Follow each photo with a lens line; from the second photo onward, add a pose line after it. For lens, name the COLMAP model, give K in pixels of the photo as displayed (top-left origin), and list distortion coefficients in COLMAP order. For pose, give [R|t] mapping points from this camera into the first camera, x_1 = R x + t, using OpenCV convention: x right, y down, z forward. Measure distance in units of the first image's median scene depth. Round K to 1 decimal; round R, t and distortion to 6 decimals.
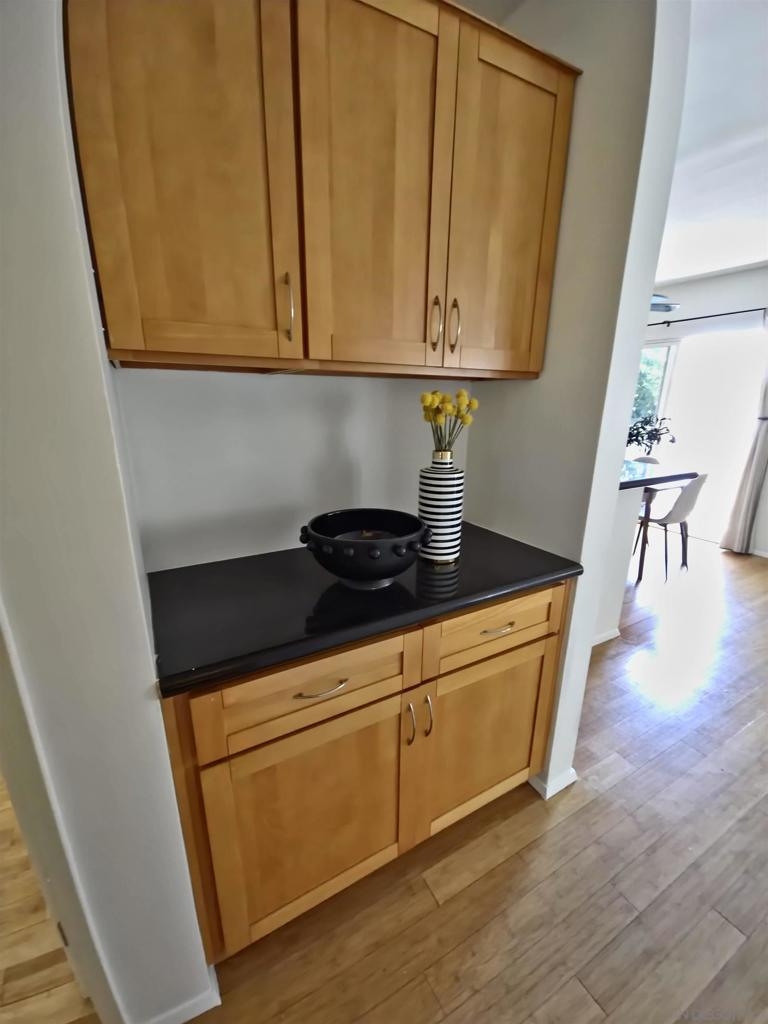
lens RADIAL K [[417.9, 0, 389.6], [0, 417.9, 513.0], [0, 0, 1]] dist [0.000903, -0.004801]
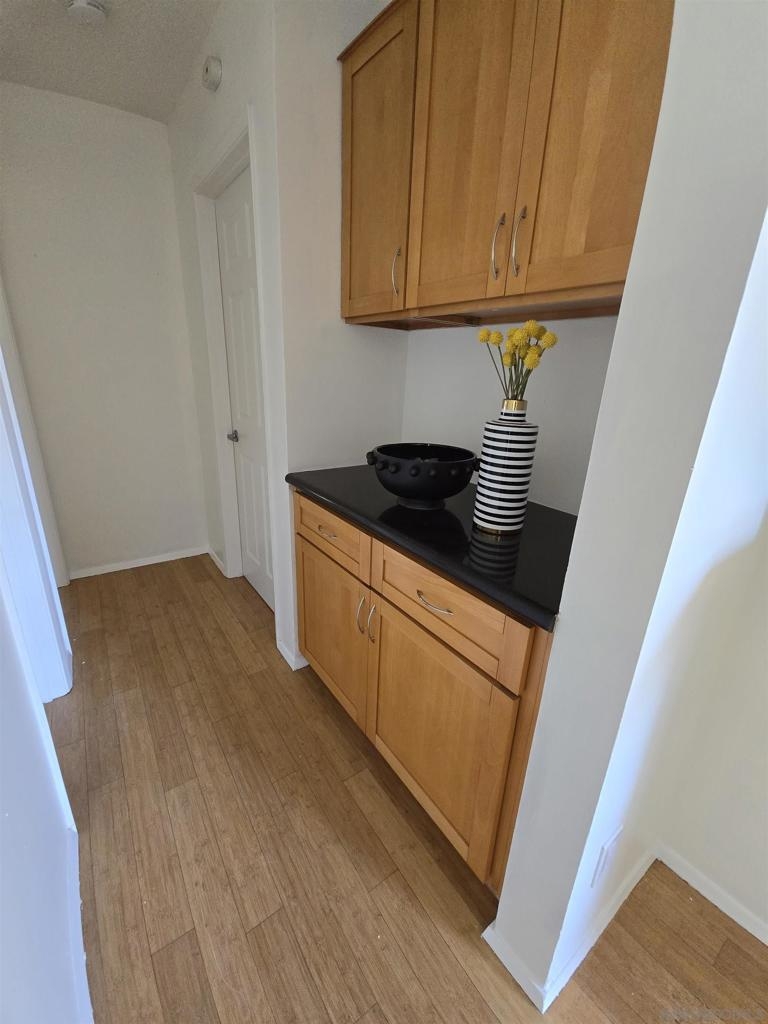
lens RADIAL K [[417.9, 0, 391.5], [0, 417.9, 508.3], [0, 0, 1]] dist [0.000903, -0.004801]
pose [[0.117583, 0.303577, -0.945524, 0.991177], [-0.309522, 0.915903, 0.255575, -0.093081], [0.943595, 0.262609, 0.201658, 0.685419]]
